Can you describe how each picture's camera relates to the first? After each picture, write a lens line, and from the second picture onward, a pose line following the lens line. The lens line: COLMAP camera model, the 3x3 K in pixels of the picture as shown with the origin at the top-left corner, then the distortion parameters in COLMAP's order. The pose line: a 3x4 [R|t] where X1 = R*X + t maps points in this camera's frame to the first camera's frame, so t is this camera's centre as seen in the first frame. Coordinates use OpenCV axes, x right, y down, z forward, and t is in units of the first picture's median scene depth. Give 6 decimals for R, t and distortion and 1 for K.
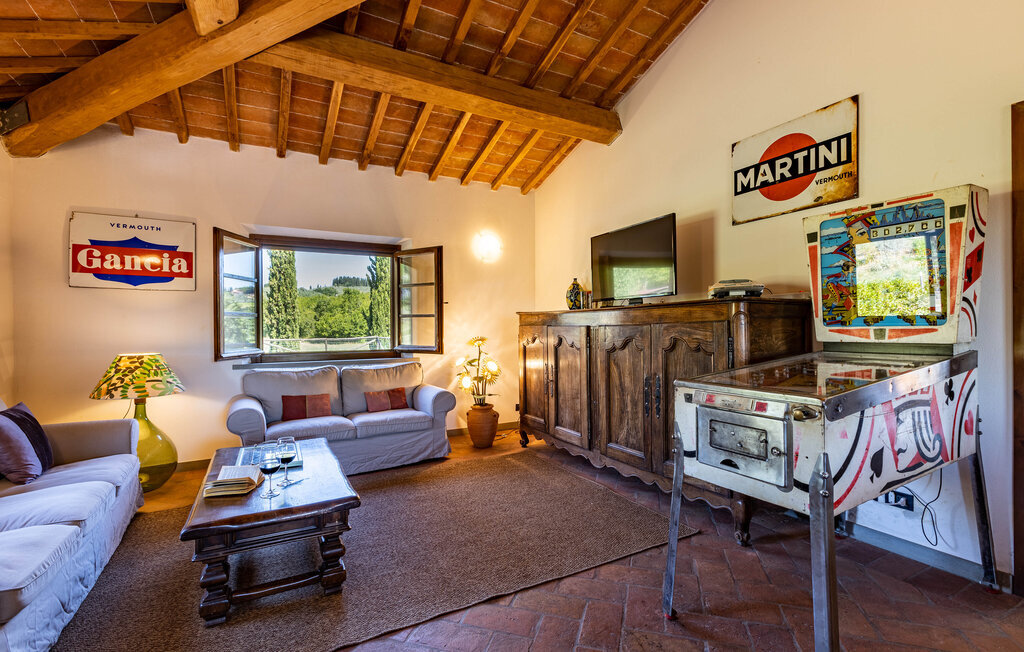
lens RADIAL K [[459.9, 0, 515.0], [0, 459.9, 327.7], [0, 0, 1]] dist [0.001429, -0.001139]
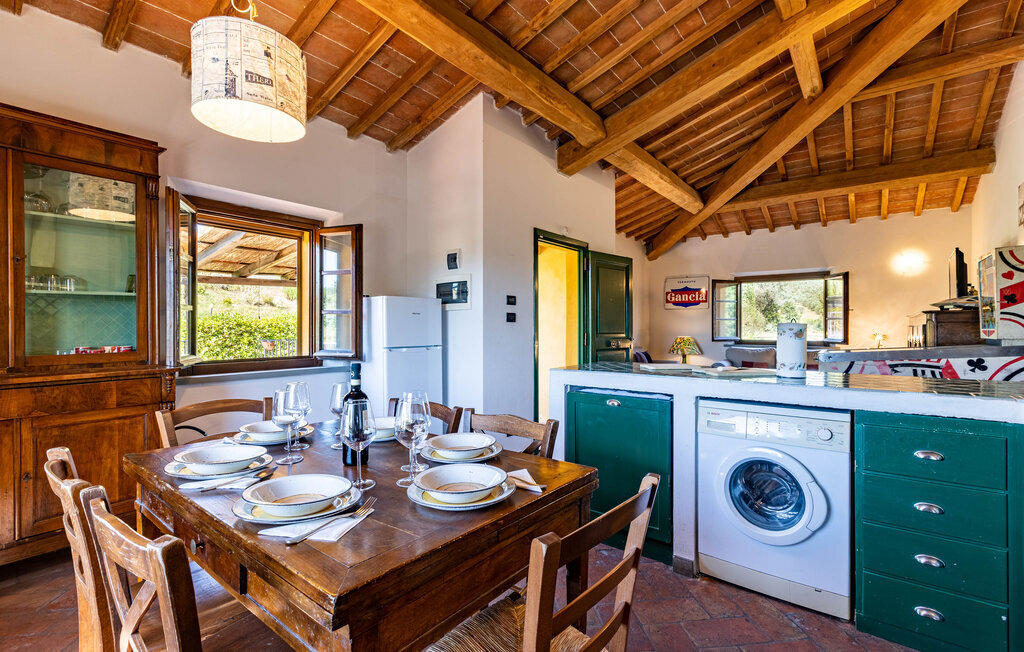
lens RADIAL K [[459.9, 0, 515.0], [0, 459.9, 327.7], [0, 0, 1]] dist [0.001429, -0.001139]
pose [[0.393922, 0.011505, -0.919072, 0.933292], [-0.004325, 0.999934, 0.010664, -0.010190], [0.919134, -0.000226, 0.393946, -0.678708]]
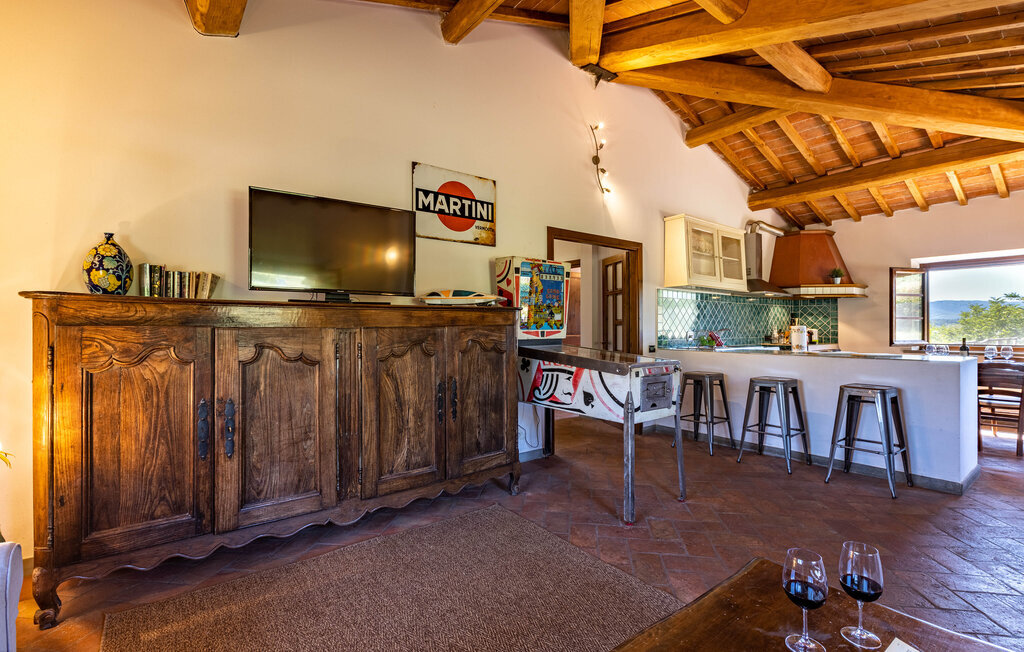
lens RADIAL K [[459.9, 0, 515.0], [0, 459.9, 327.7], [0, 0, 1]] dist [0.001429, -0.001139]
pose [[-0.156409, 0.010446, 0.987637, -0.533834], [0.002991, 0.999944, -0.010103, 0.003629], [-0.987688, 0.001374, -0.156432, 0.790657]]
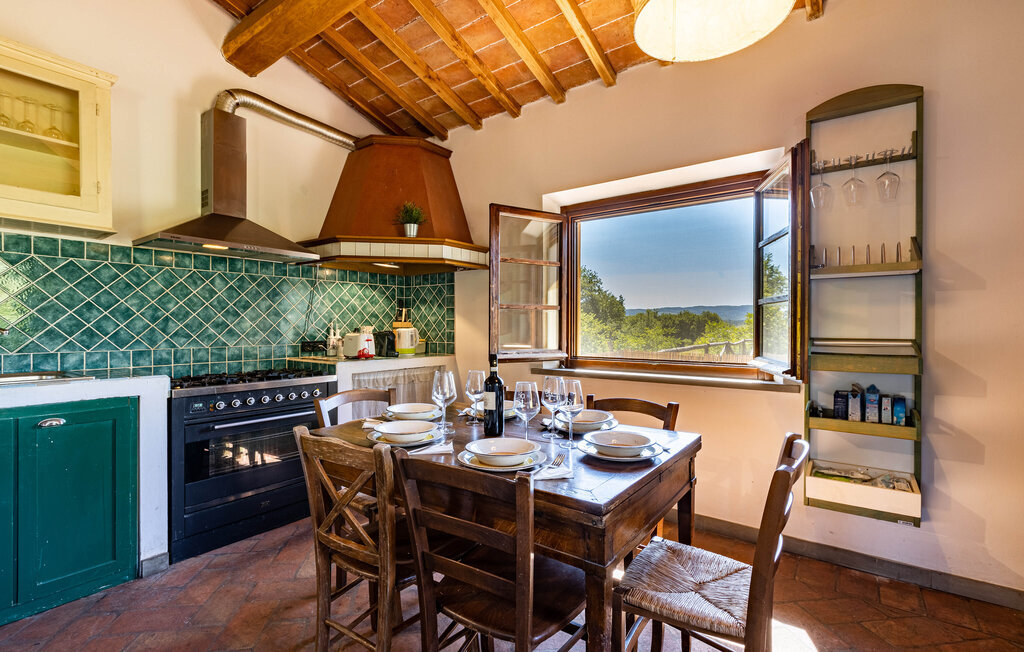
lens RADIAL K [[459.9, 0, 515.0], [0, 459.9, 327.7], [0, 0, 1]] dist [0.001429, -0.001139]
pose [[-0.424045, 0.004818, 0.905628, 0.129359], [0.002753, 0.999988, -0.004031, -0.002530], [-0.905637, 0.000784, -0.424054, -0.489165]]
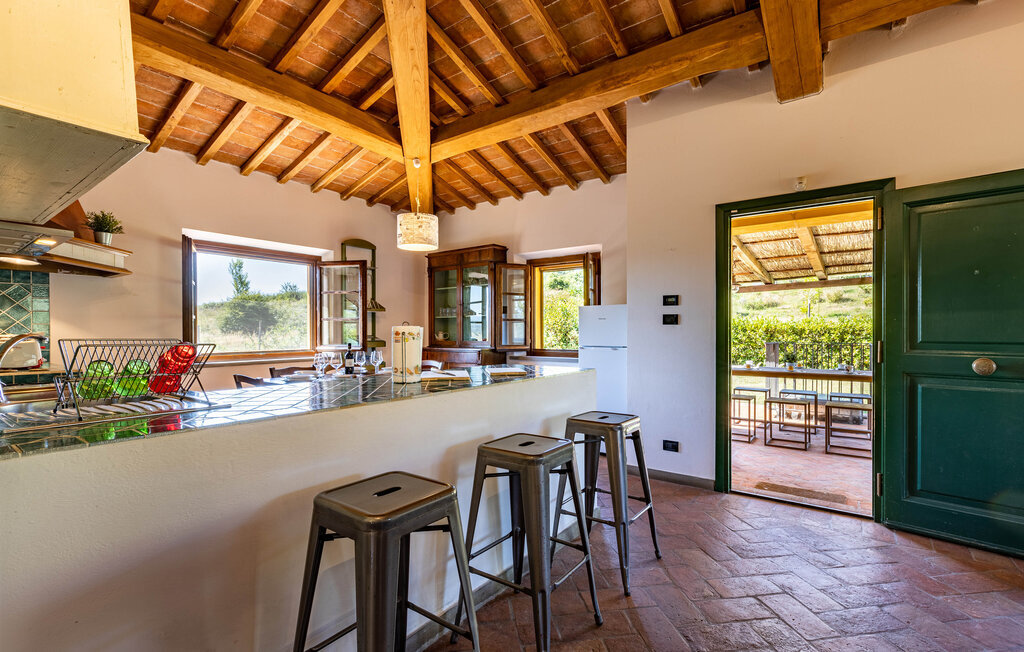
lens RADIAL K [[459.9, 0, 515.0], [0, 459.9, 327.7], [0, 0, 1]] dist [0.001429, -0.001139]
pose [[-0.907993, 0.008035, -0.418909, 0.643930], [0.008458, 0.999964, 0.000847, -0.008944], [0.418900, -0.002774, -0.908028, 0.462554]]
